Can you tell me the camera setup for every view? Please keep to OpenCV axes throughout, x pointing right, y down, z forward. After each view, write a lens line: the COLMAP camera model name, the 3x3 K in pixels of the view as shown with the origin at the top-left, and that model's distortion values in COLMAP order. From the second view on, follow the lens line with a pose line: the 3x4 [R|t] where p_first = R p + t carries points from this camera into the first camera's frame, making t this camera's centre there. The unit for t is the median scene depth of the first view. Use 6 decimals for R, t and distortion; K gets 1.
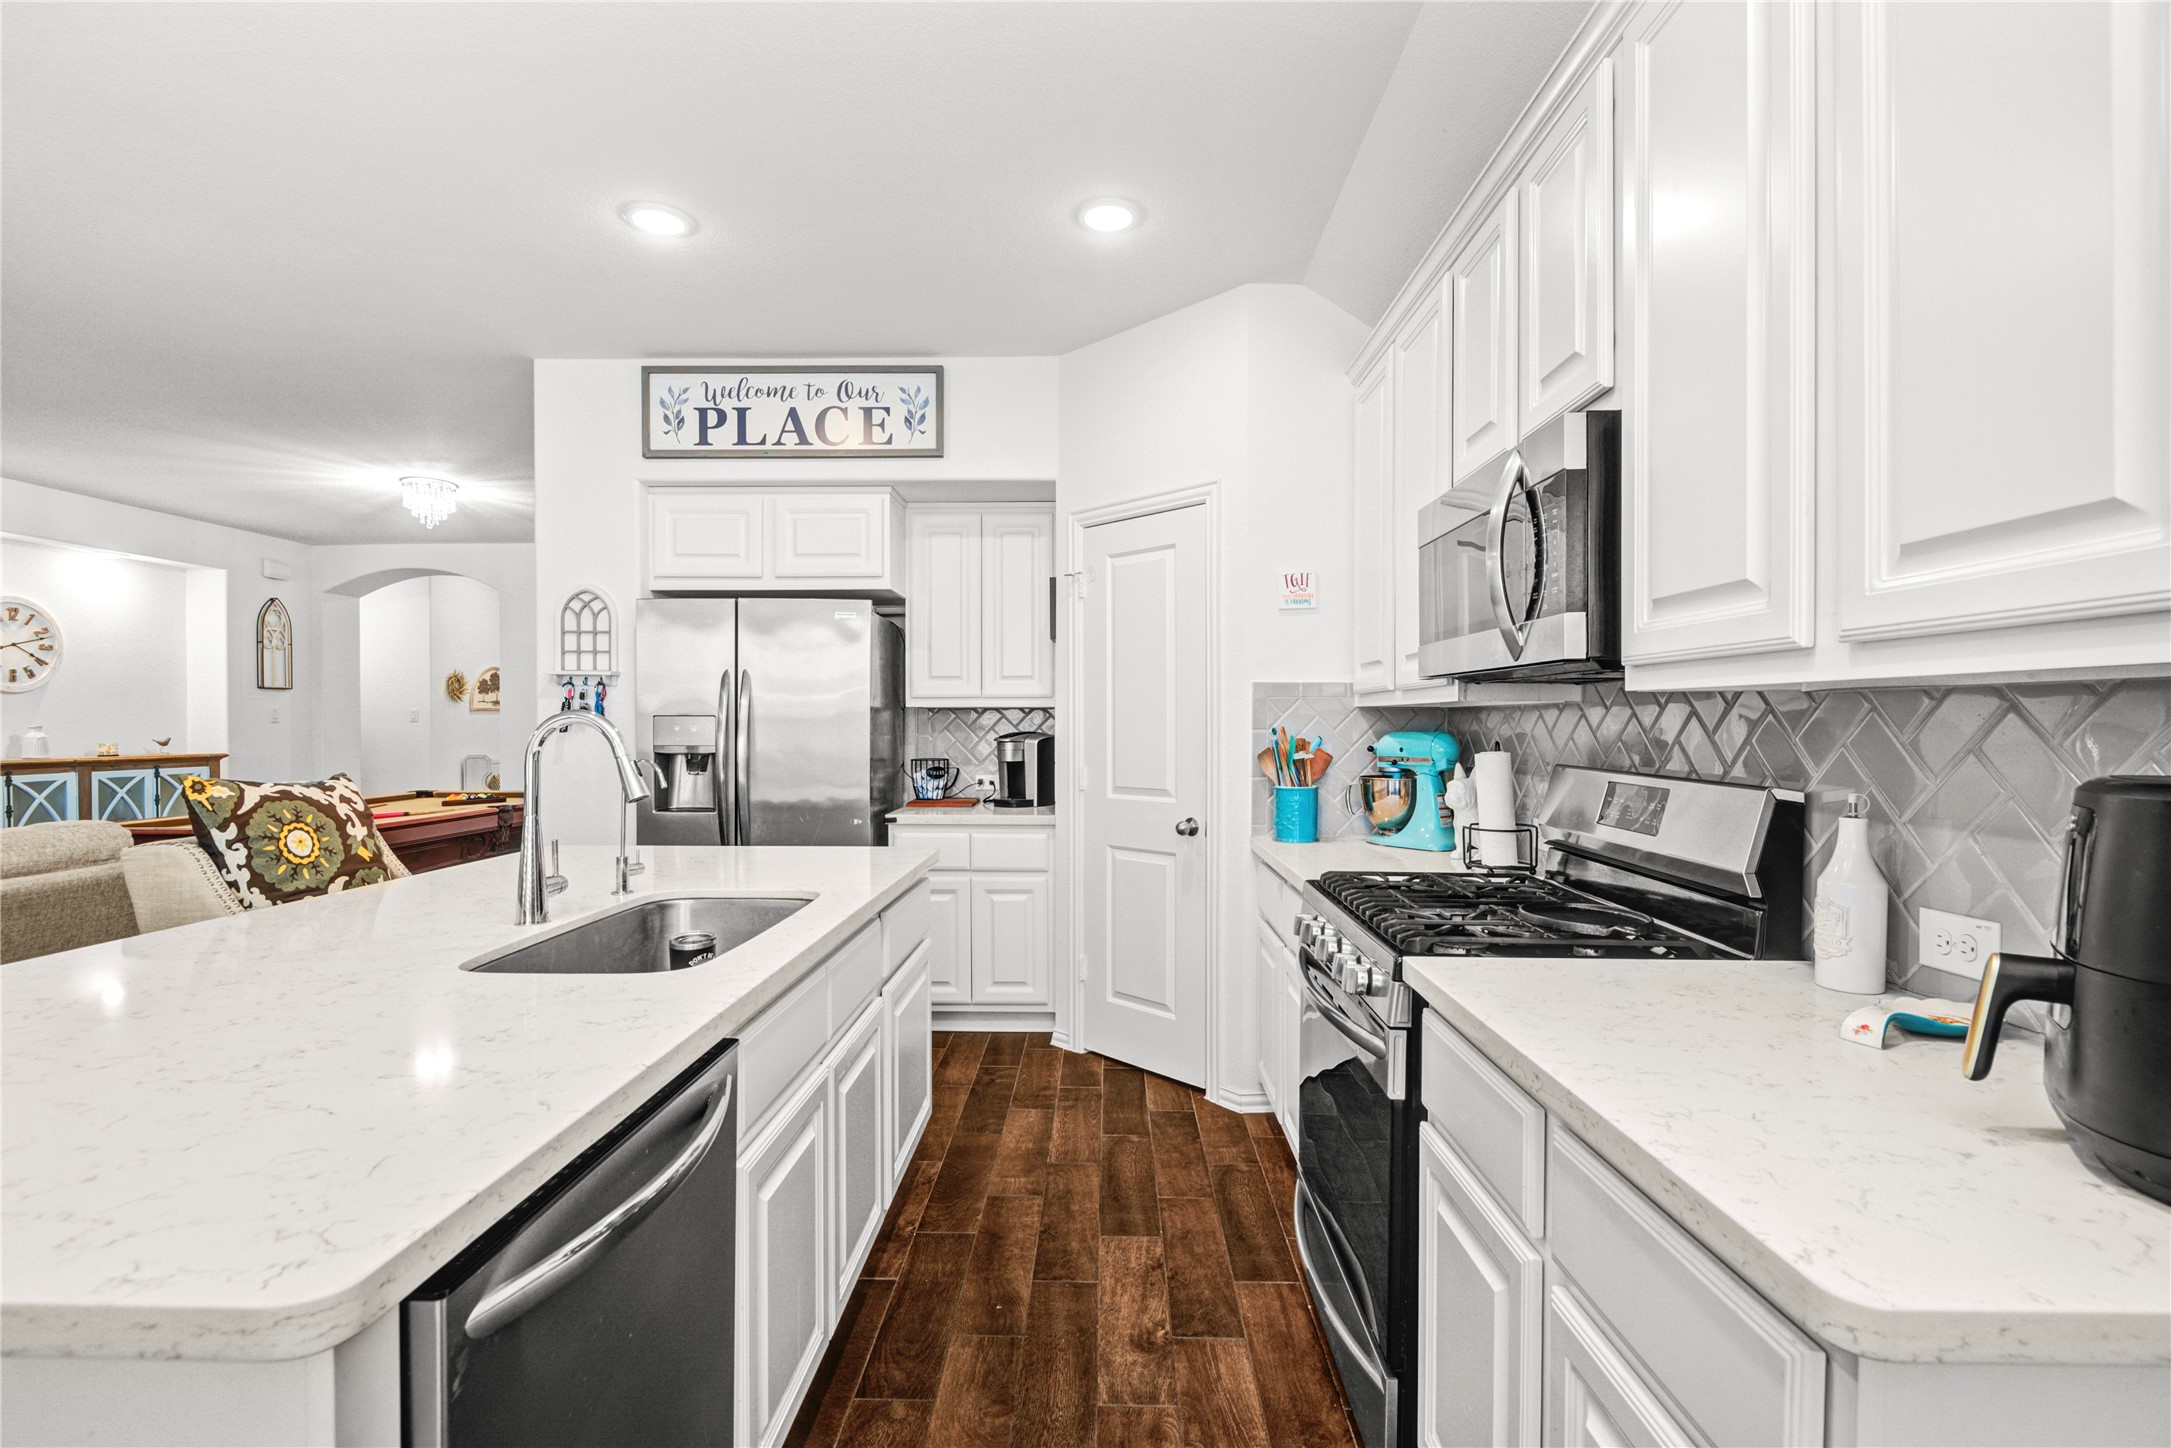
lens RADIAL K [[993.2, 0, 1083.9], [0, 993.2, 735.9], [0, 0, 1]] dist [-0.002939, -0.000988]
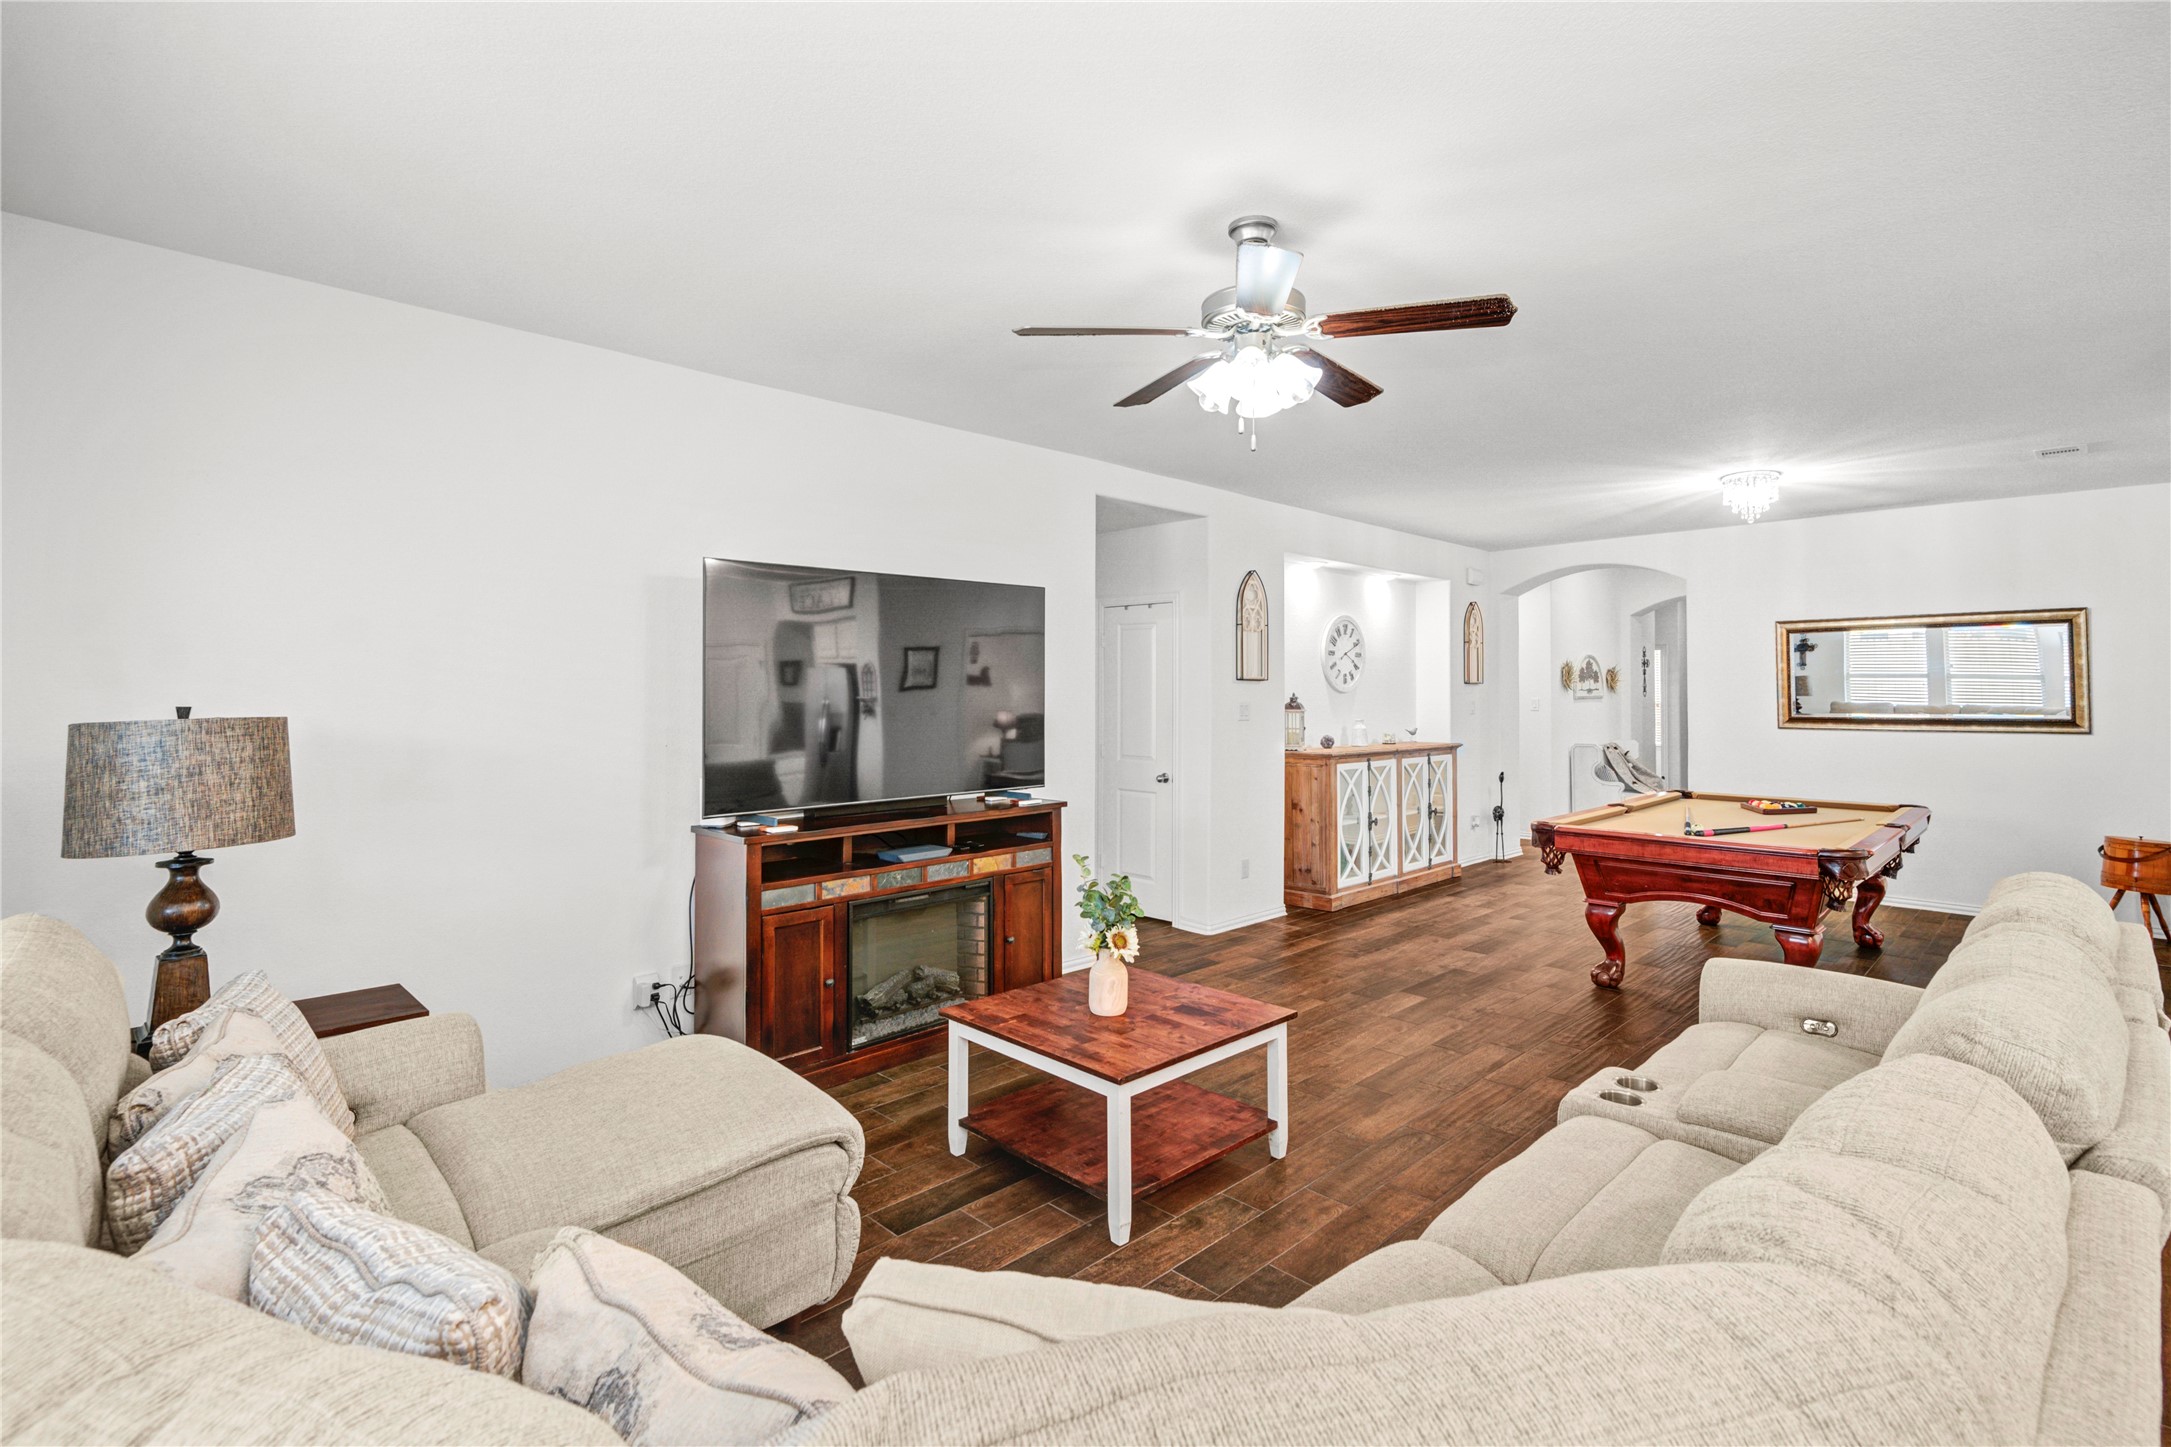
lens RADIAL K [[993.2, 0, 1082.1], [0, 993.2, 678.1], [0, 0, 1]] dist [-0.002939, -0.000988]
pose [[0.708999, -0.009473, -0.705146, -0.687800], [-0.011675, 0.999615, -0.025168, -0.041727], [0.705113, 0.026077, 0.708615, -0.207038]]
